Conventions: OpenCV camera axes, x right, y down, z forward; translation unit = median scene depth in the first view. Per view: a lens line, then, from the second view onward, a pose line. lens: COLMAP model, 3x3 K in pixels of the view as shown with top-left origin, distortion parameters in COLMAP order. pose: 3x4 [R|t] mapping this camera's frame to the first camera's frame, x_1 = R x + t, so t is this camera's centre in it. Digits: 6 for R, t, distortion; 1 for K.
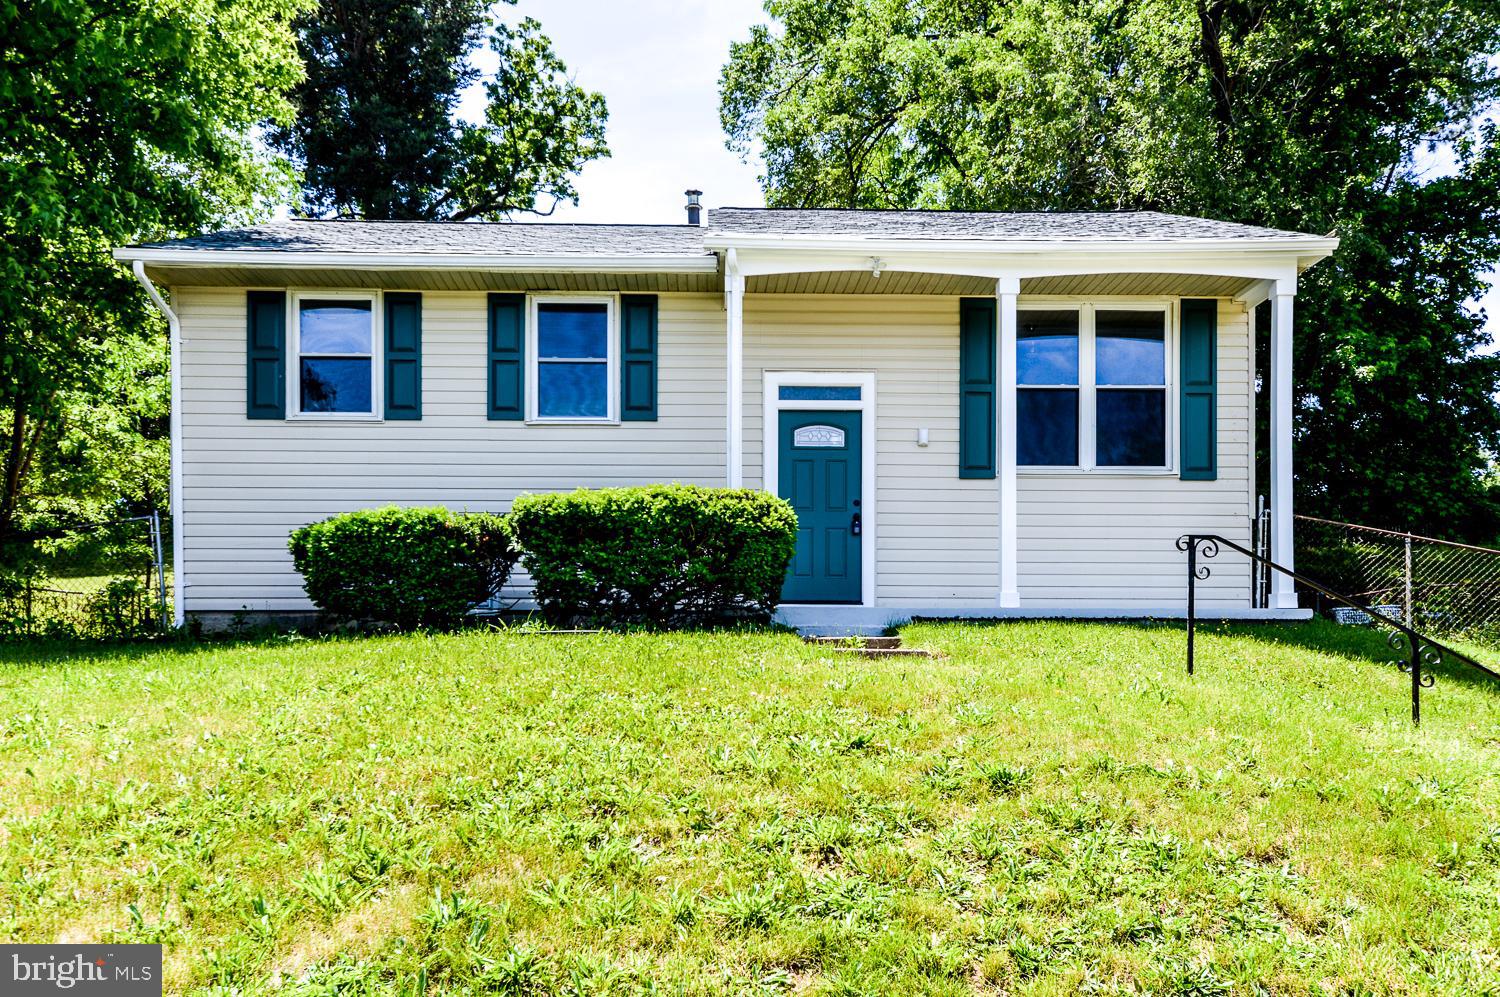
lens RADIAL K [[1297.4, 0, 751.3], [0, 1297.4, 476.6], [0, 0, 1]] dist [0.074811, 0.002252]
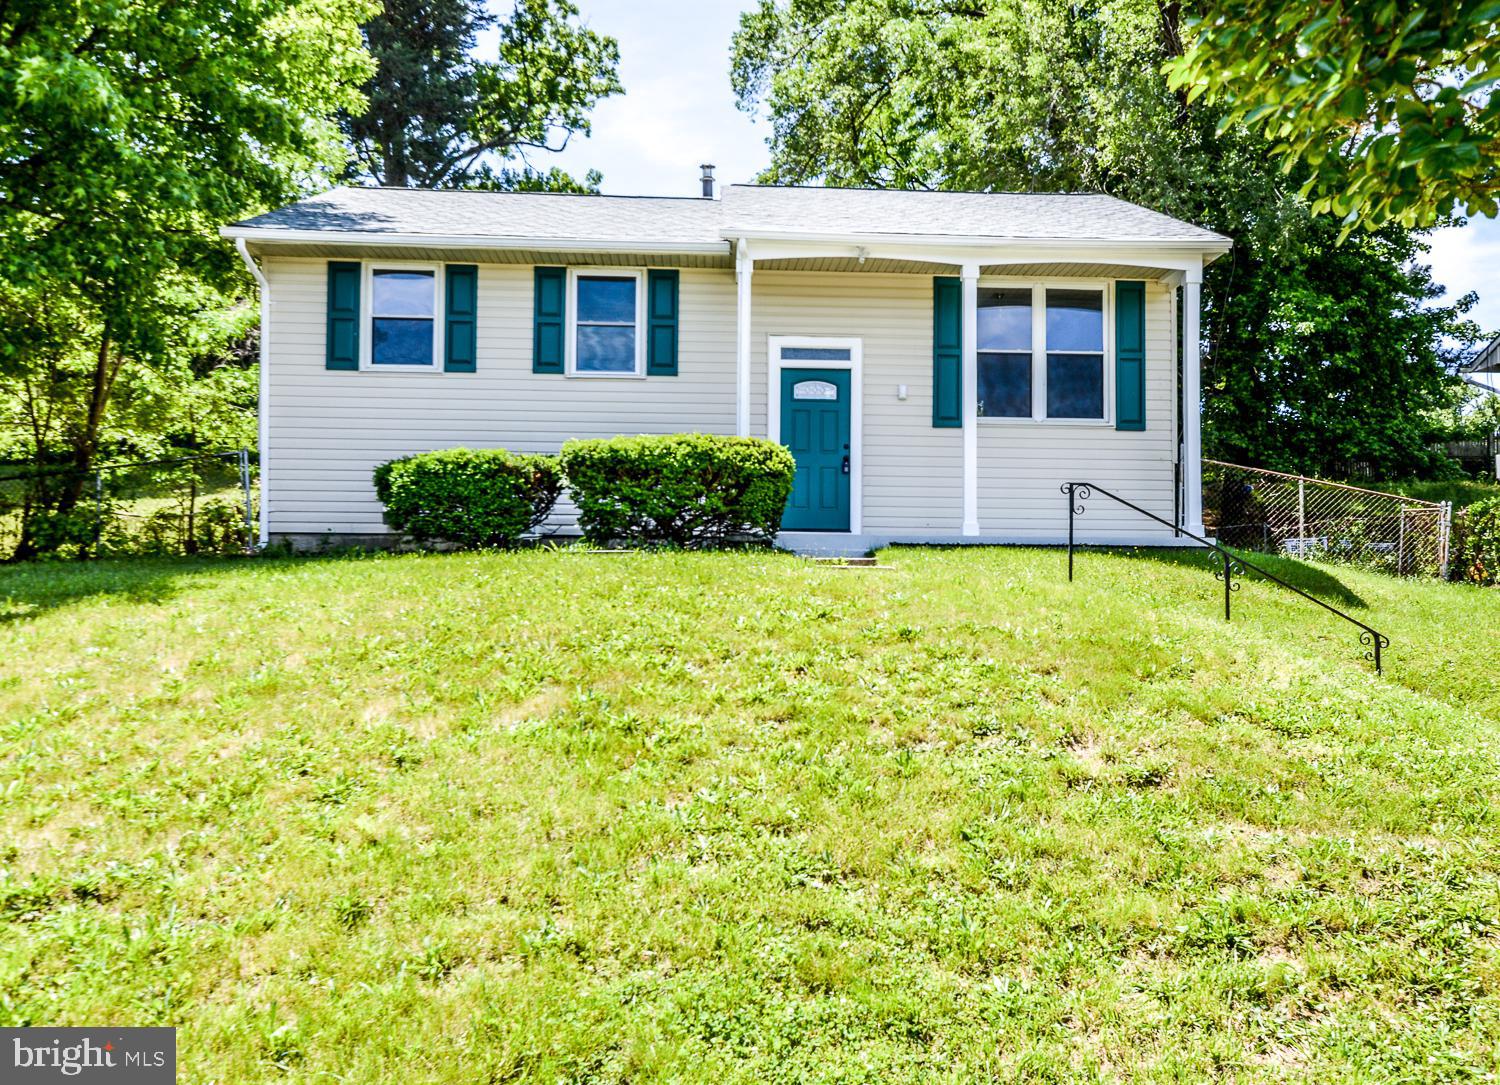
lens RADIAL K [[1288.3, 0, 729.6], [0, 1288.3, 539.6], [0, 0, 1]] dist [-0.172445, -0.000300]
pose [[0.999758, 0.008369, -0.020353, -0.000464], [-0.006232, 0.994672, 0.102900, -0.015454], [0.021106, -0.102748, 0.994483, -0.174485]]
